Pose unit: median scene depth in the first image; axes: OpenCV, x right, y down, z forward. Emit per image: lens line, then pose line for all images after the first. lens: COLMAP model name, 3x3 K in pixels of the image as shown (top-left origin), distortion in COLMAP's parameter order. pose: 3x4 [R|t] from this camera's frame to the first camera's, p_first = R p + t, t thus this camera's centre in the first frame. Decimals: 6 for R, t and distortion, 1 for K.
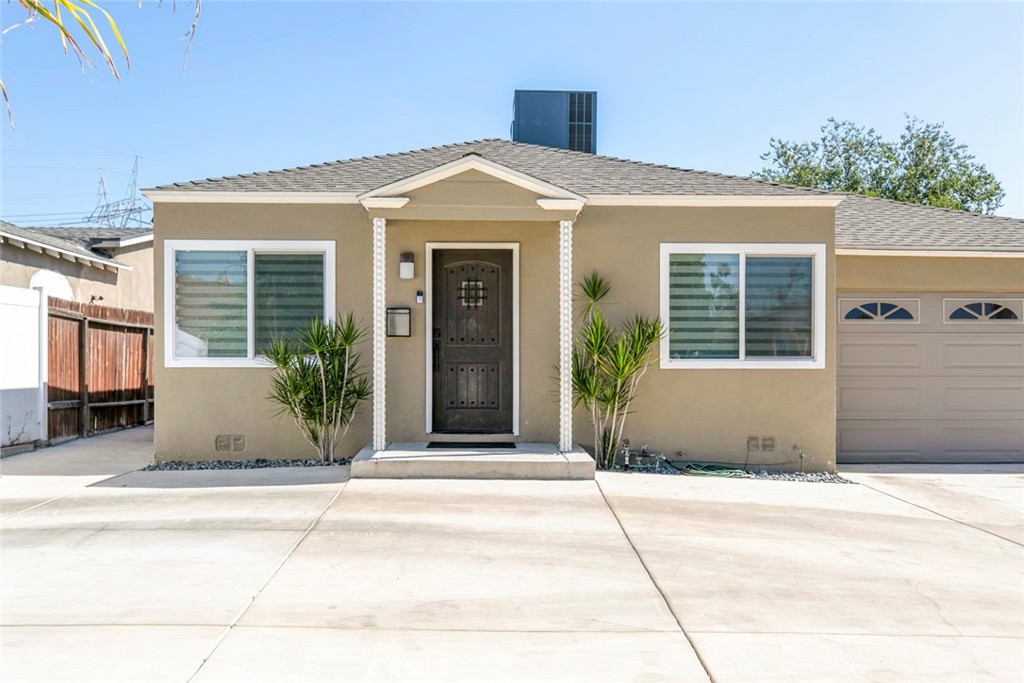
lens RADIAL K [[1002.4, 0, 512.4], [0, 1002.4, 369.6], [0, 0, 1]] dist [0.010508, -0.000600]
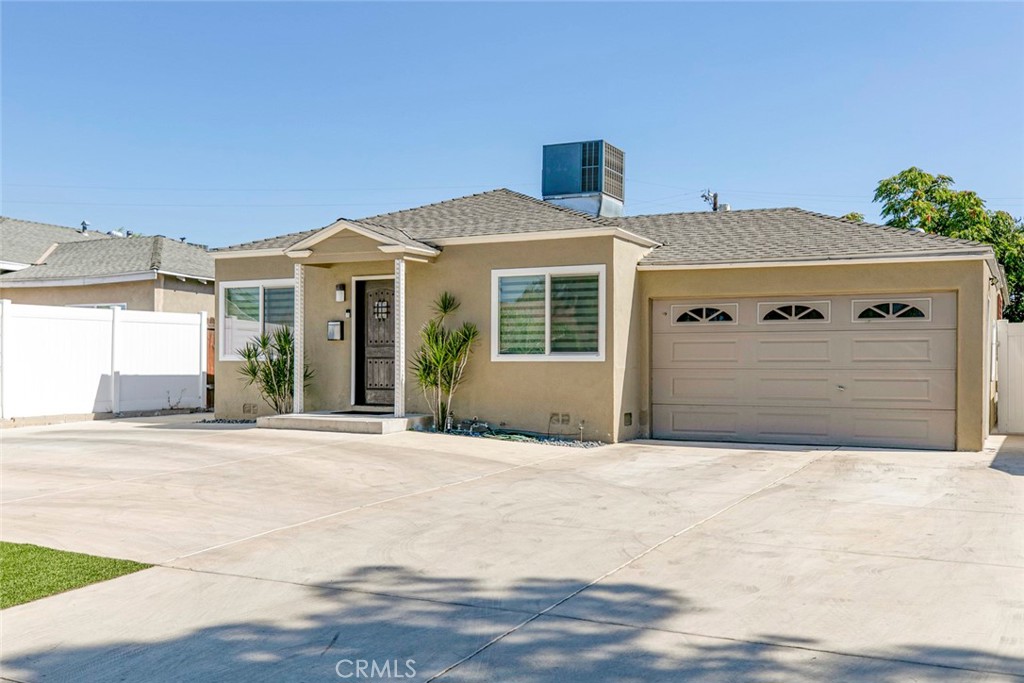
lens RADIAL K [[1002.4, 0, 512.4], [0, 1002.4, 369.6], [0, 0, 1]] dist [0.010508, -0.000600]
pose [[0.877146, 0.002526, -0.480216, 0.832905], [-0.005841, 0.999968, -0.005410, 0.017376], [0.480187, 0.007550, 0.877133, -0.186401]]
